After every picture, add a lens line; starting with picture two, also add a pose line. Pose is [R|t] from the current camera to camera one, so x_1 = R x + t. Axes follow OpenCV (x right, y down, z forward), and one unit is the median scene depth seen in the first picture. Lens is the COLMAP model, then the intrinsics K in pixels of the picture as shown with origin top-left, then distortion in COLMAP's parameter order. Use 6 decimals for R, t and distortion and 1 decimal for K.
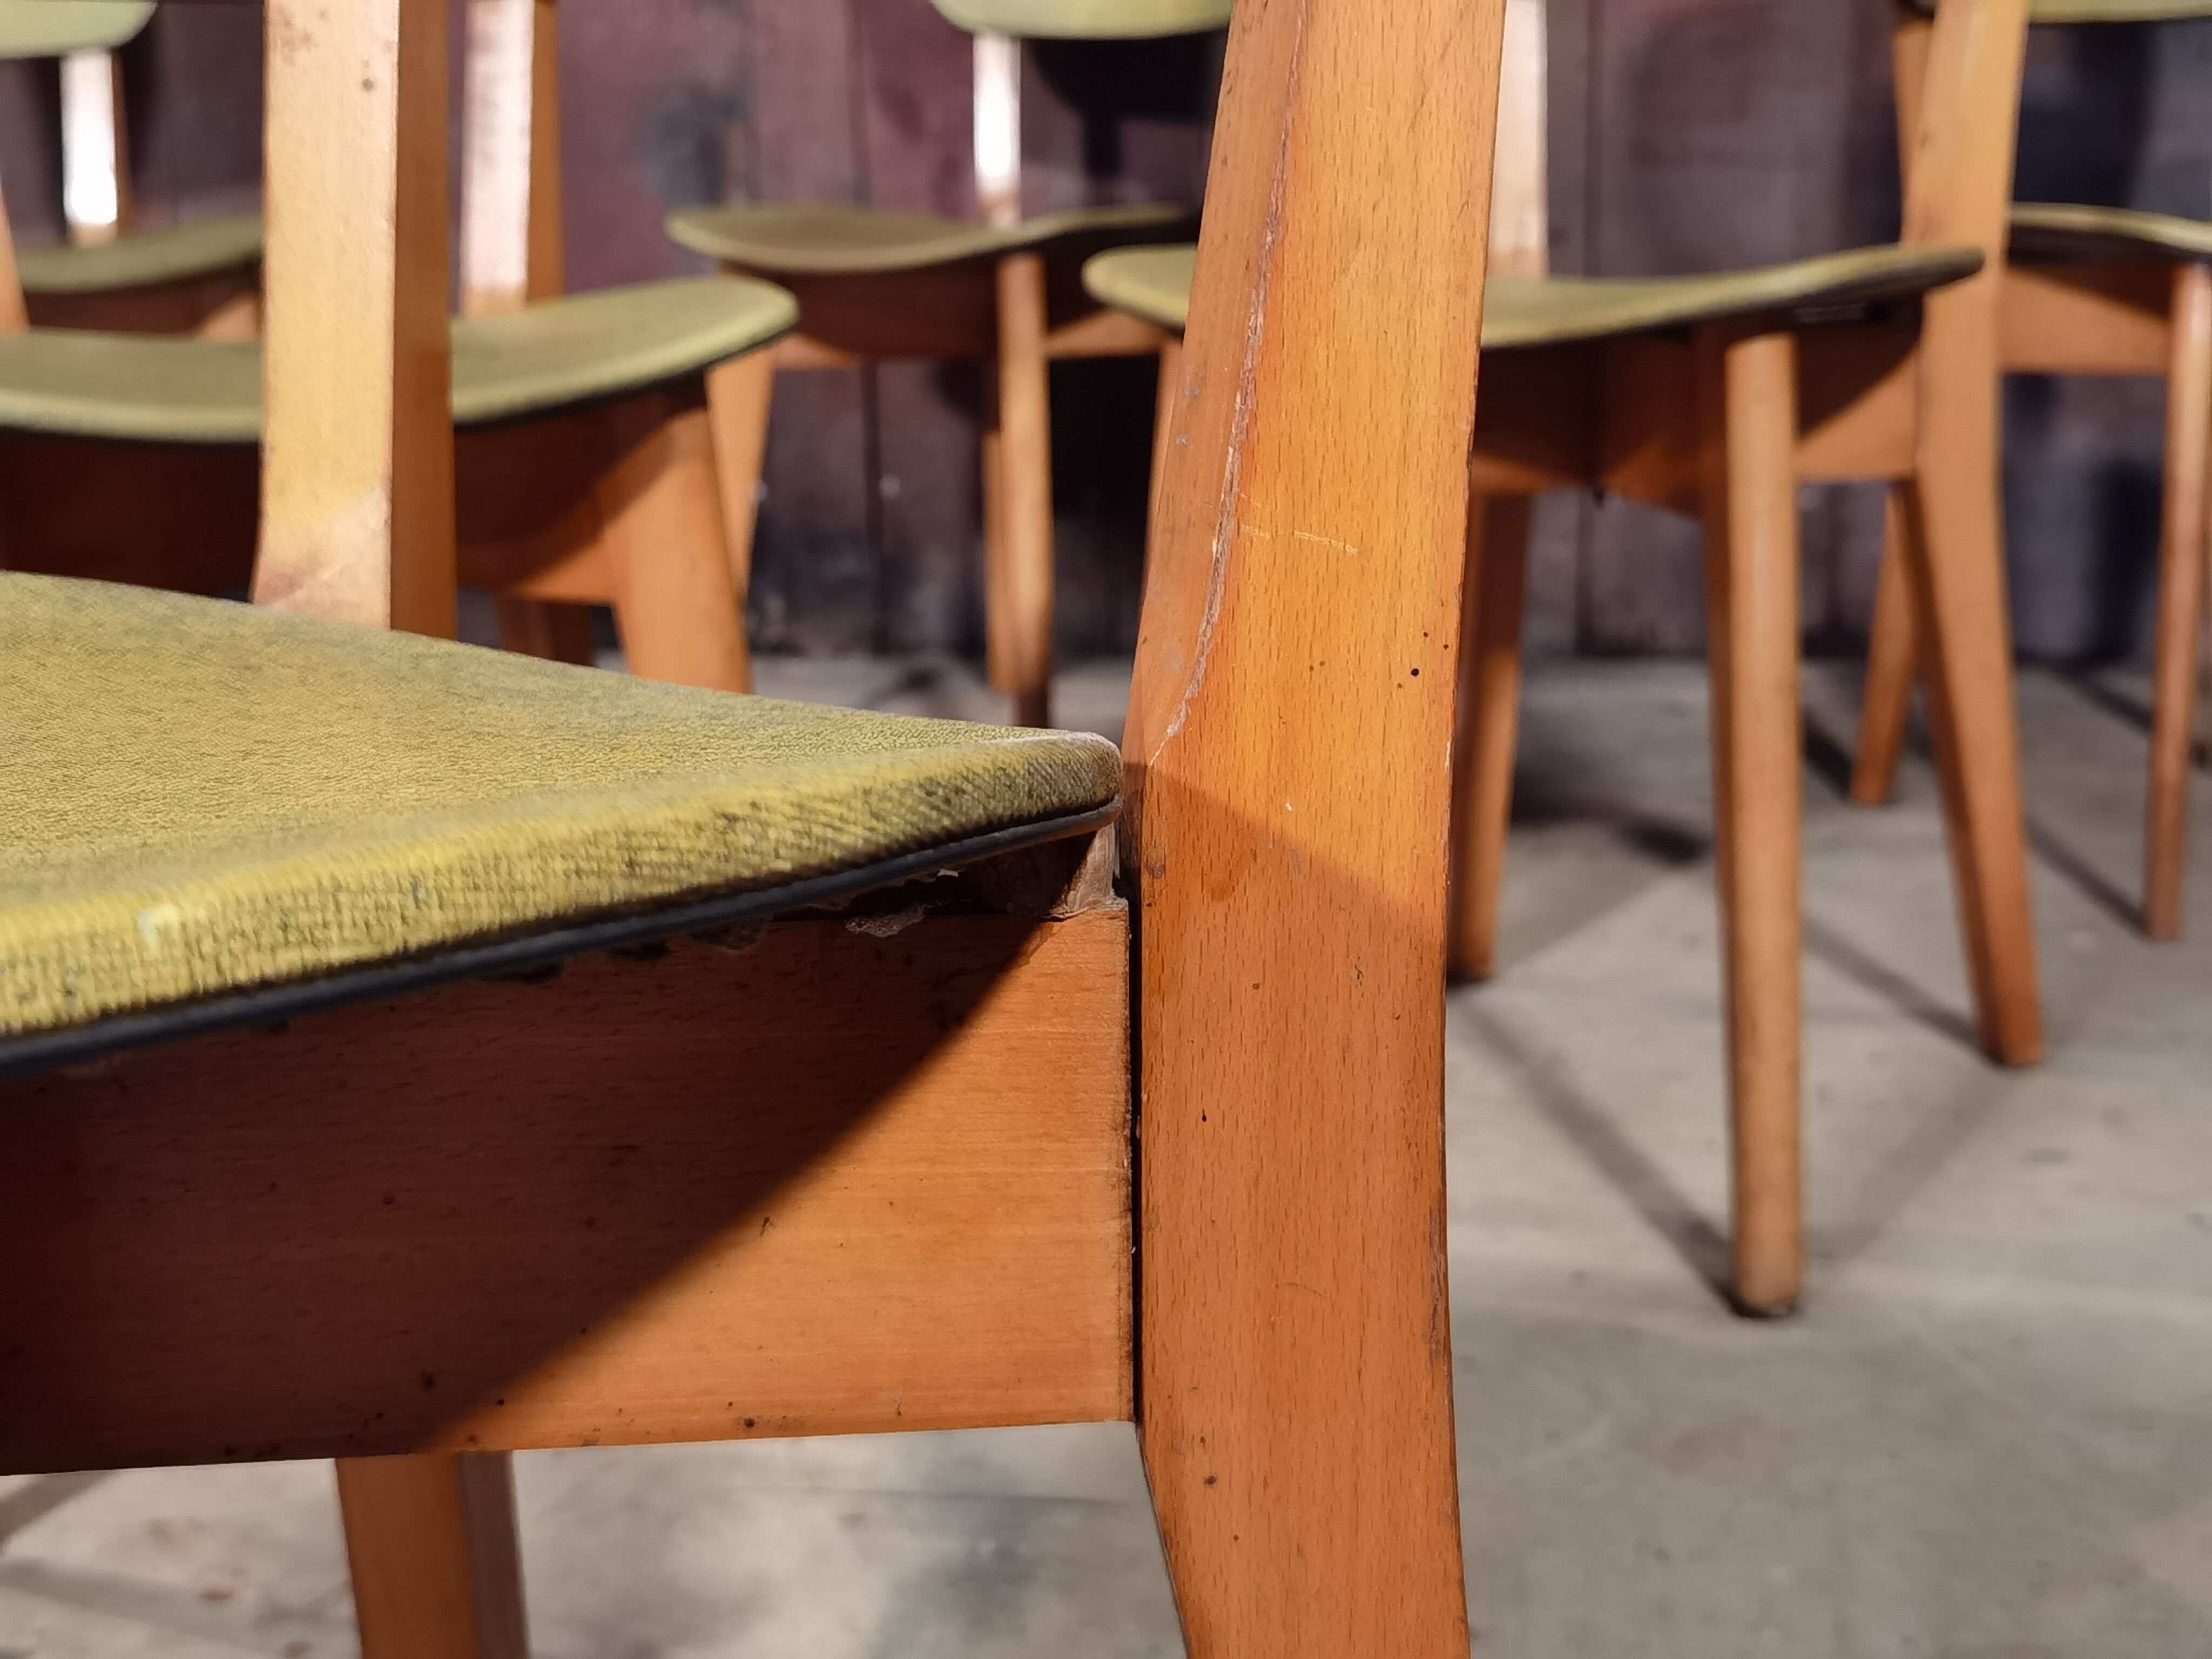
lens RADIAL K [[2774.7, 0, 1106.0], [0, 2774.7, 829.5], [0, 0, 1]] dist [-0.044478, 0.039546]
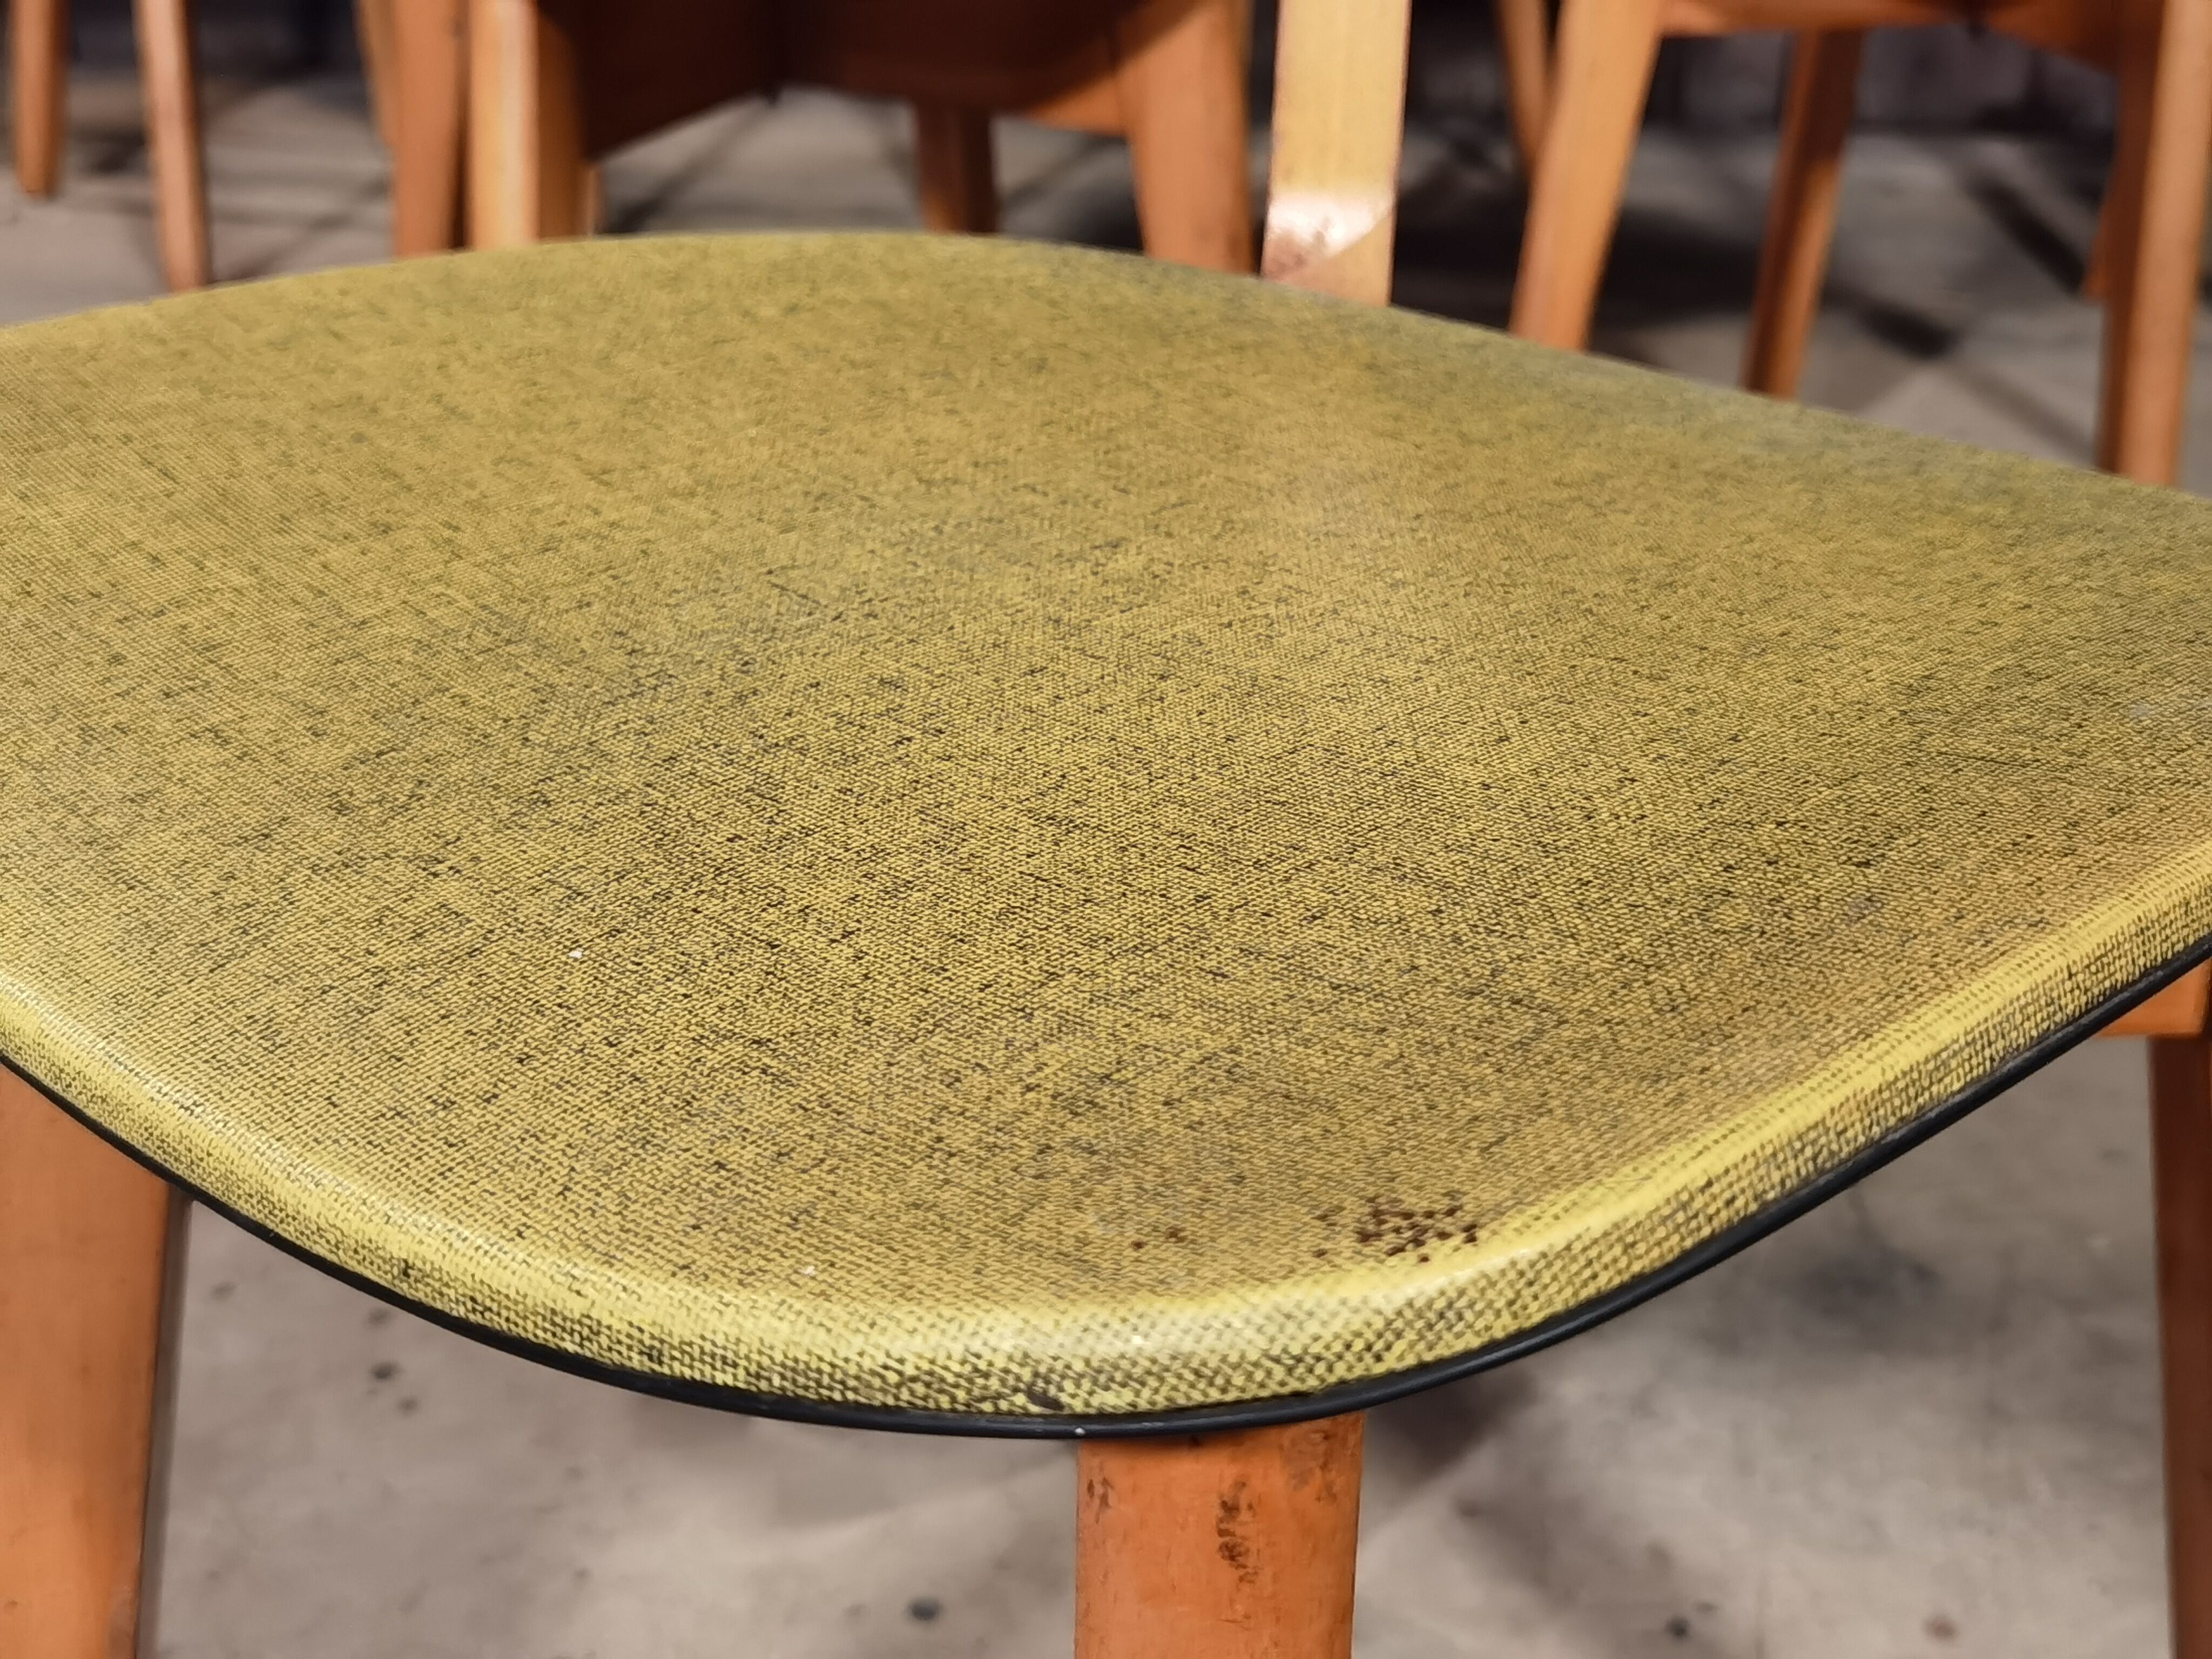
lens RADIAL K [[2774.7, 0, 1106.0], [0, 2774.7, 829.5], [0, 0, 1]] dist [-0.044478, 0.039546]
pose [[0.999253, 0.033298, 0.019626, -0.146508], [-0.036779, 0.975275, 0.217912, -0.040079], [-0.011884, -0.218471, 0.975771, -0.058470]]
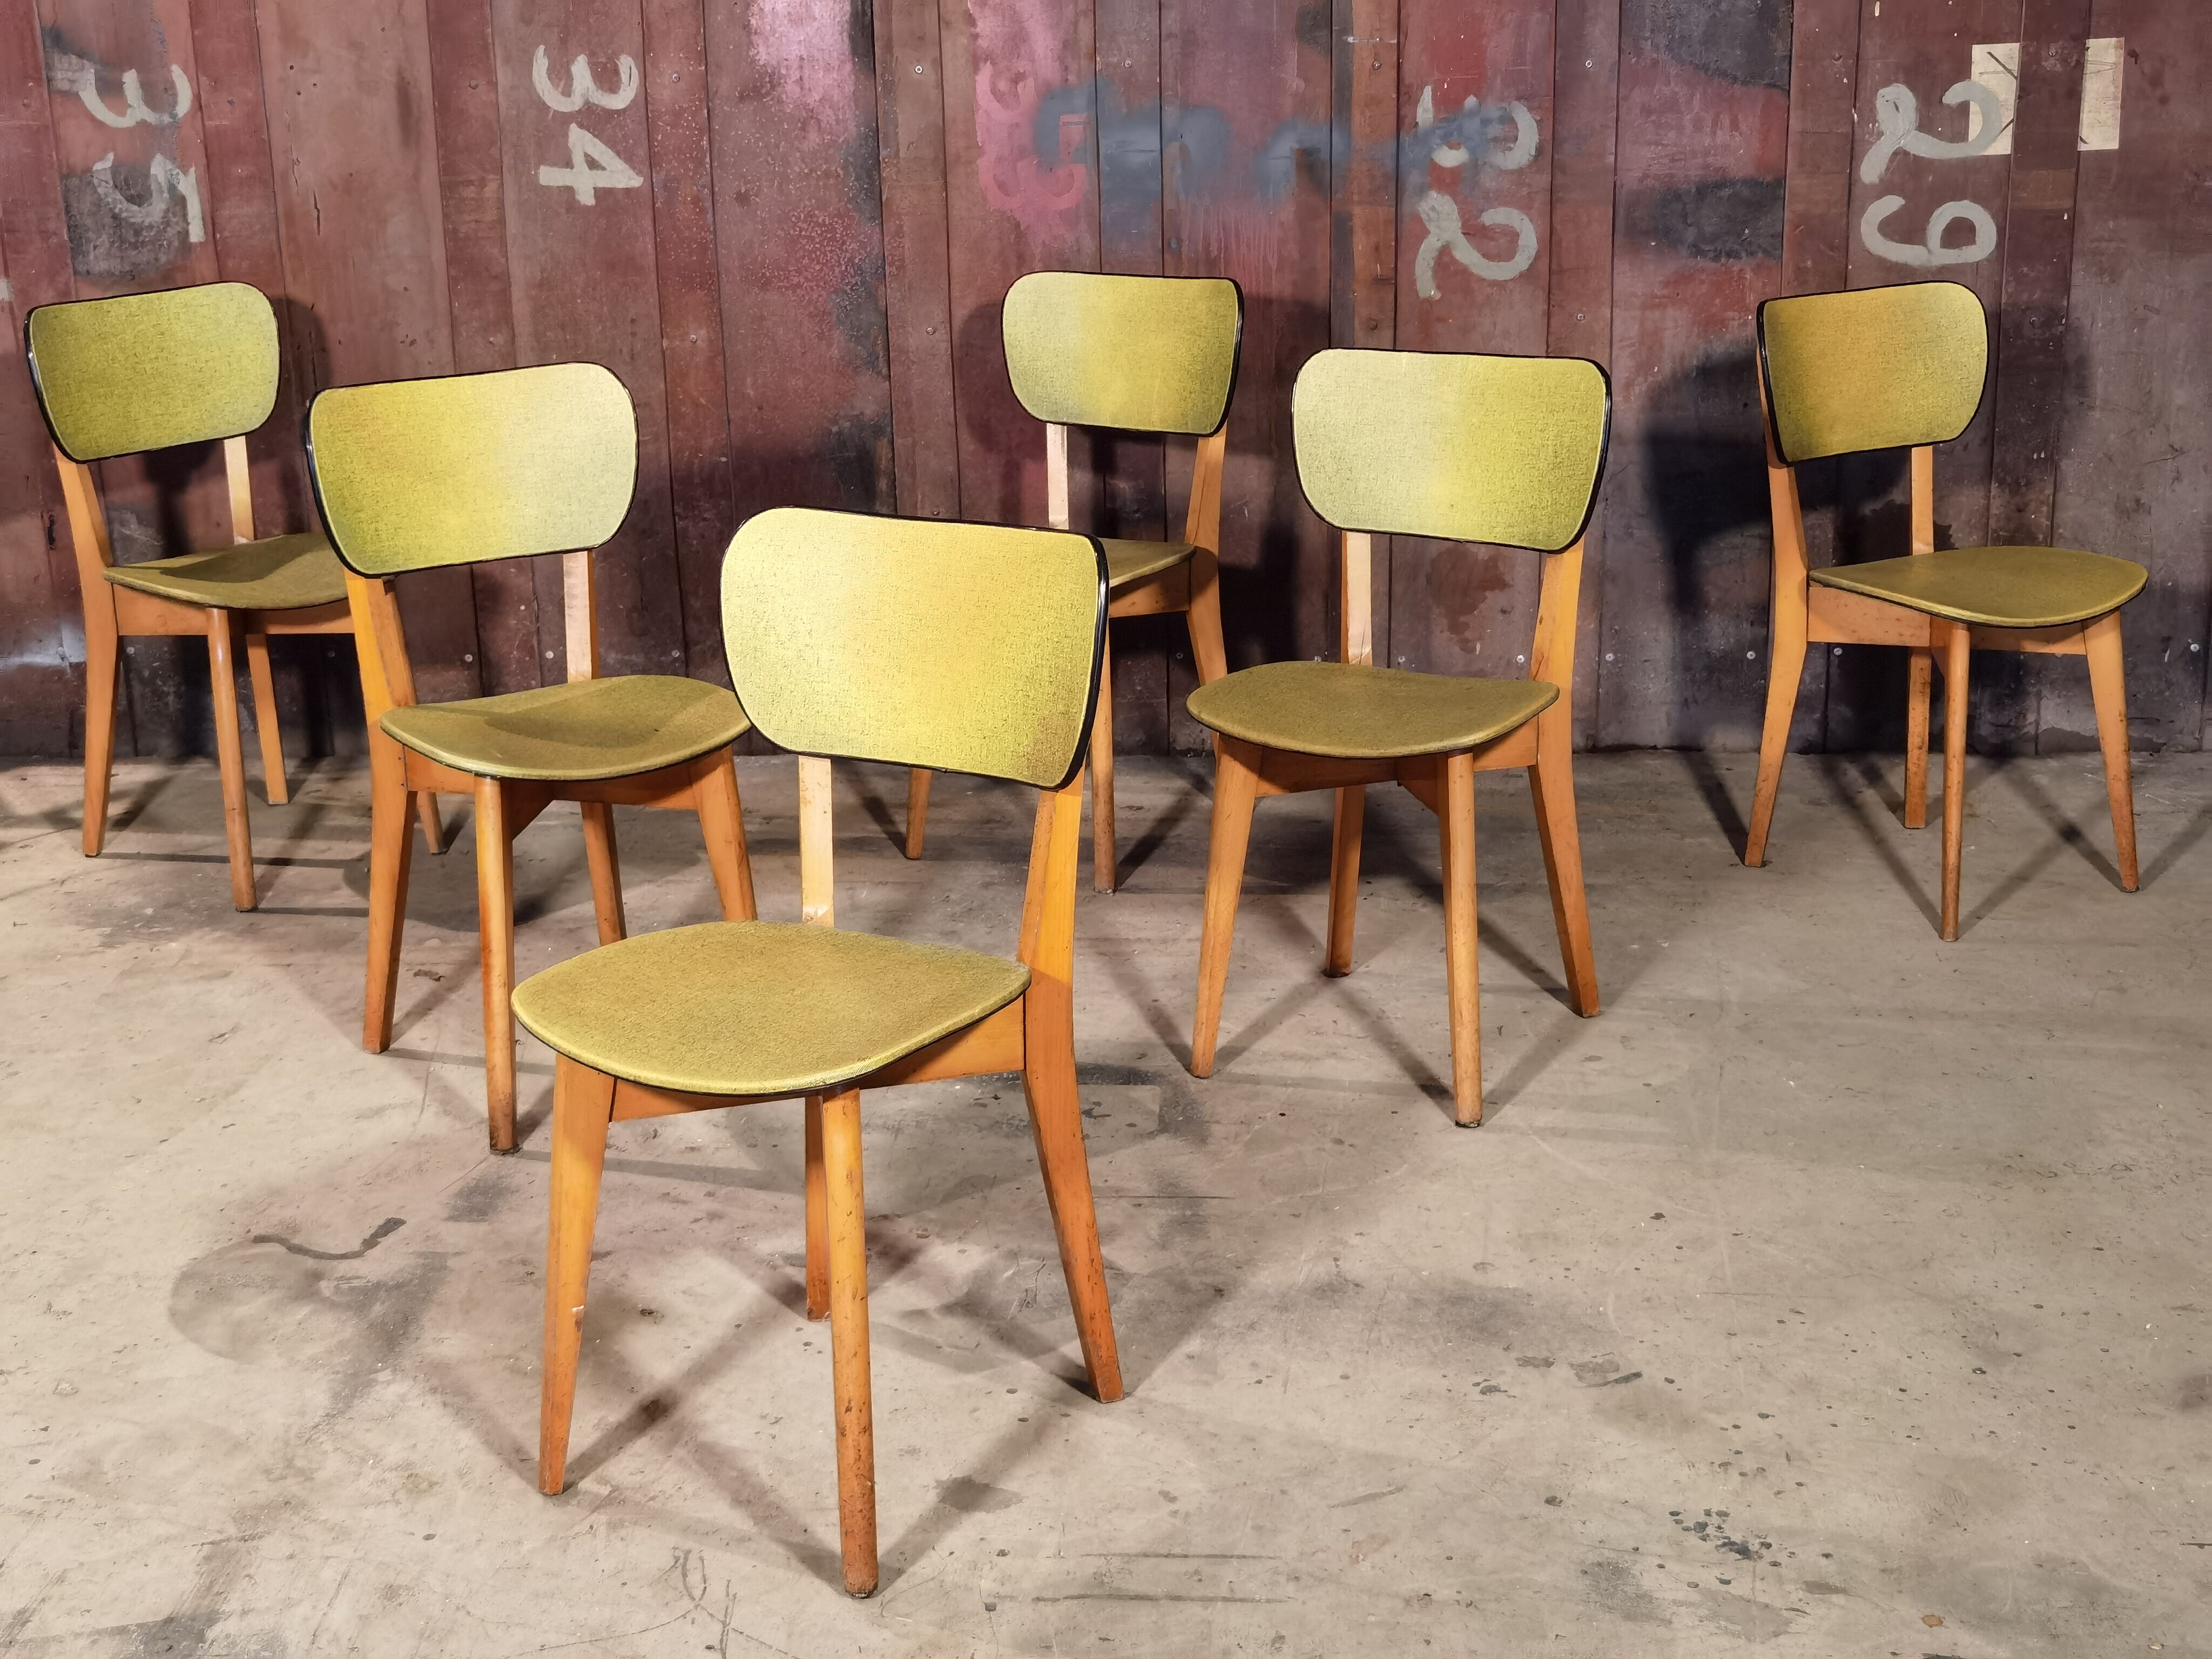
lens RADIAL K [[2897.2, 0, 1106.0], [0, 2897.2, 829.5], [0, 0, 1]] dist [0.023251, -0.418666]
pose [[0.996788, -0.016021, 0.078469, -0.247496], [0.011727, 0.998424, 0.054884, -0.205077], [-0.079225, -0.053787, 0.995405, -1.337619]]
